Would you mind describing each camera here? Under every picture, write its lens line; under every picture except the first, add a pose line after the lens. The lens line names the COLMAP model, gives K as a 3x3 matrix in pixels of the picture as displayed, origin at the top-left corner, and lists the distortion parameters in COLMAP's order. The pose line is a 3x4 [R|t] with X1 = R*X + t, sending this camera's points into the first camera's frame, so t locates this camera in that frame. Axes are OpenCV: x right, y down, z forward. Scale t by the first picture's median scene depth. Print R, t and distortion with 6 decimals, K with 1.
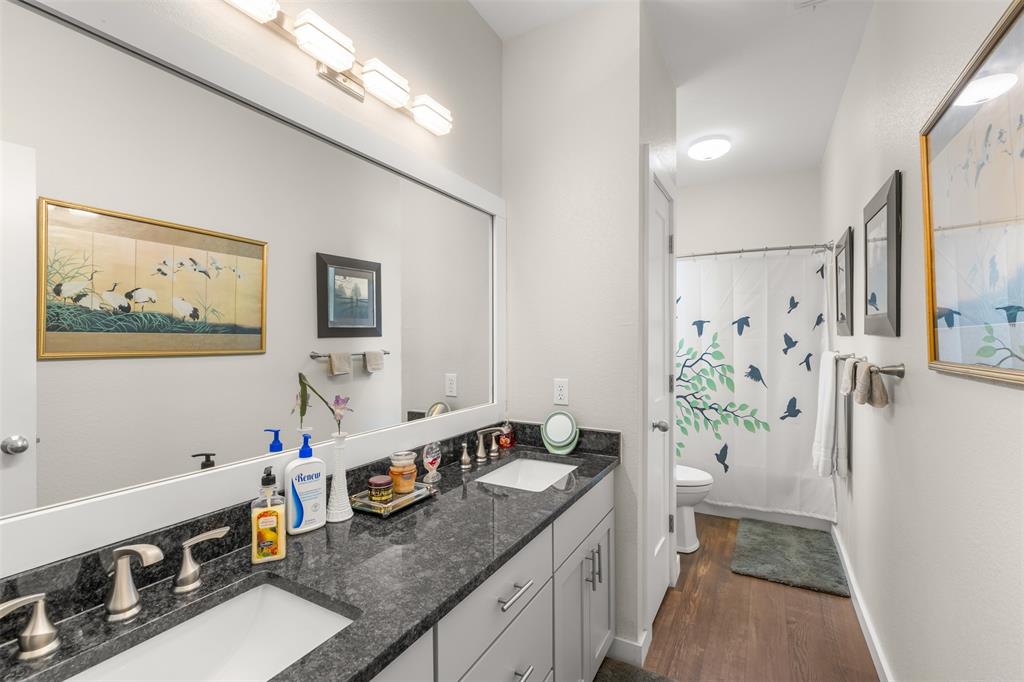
lens RADIAL K [[450.0, 0, 512.8], [0, 450.0, 341.1], [0, 0, 1]] dist [0.008752, 0.001823]
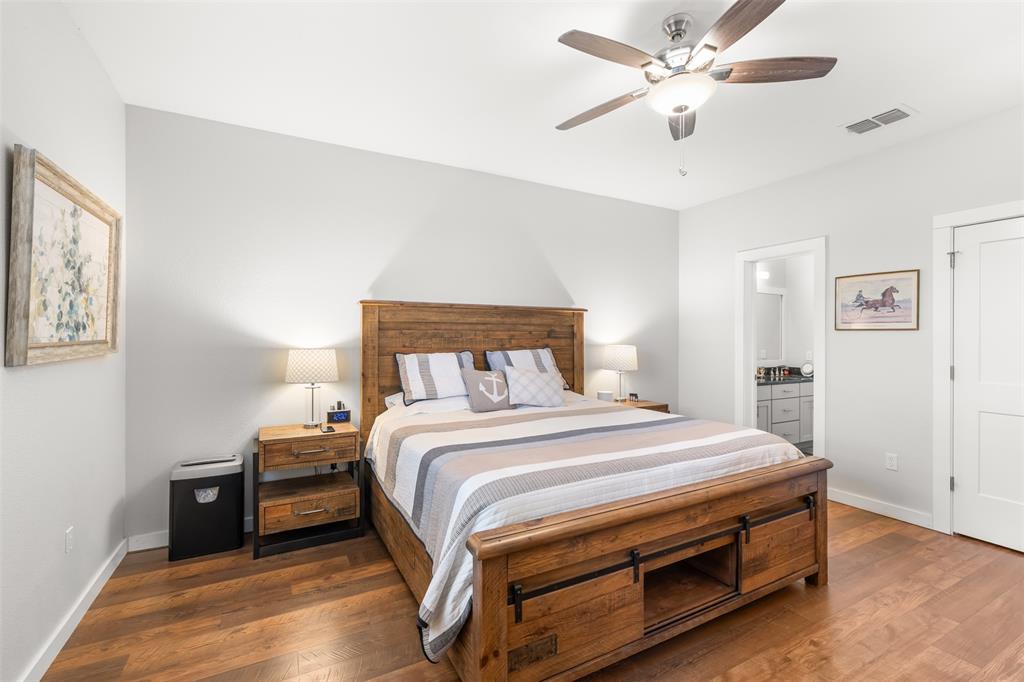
lens RADIAL K [[450.0, 0, 512.3], [0, 450.0, 337.0], [0, 0, 1]] dist [0.008752, 0.001823]
pose [[0.844141, 0.004961, -0.536098, 0.055962], [-0.002087, 0.999980, 0.005967, -0.025953], [0.536117, -0.003918, 0.844135, -2.609508]]
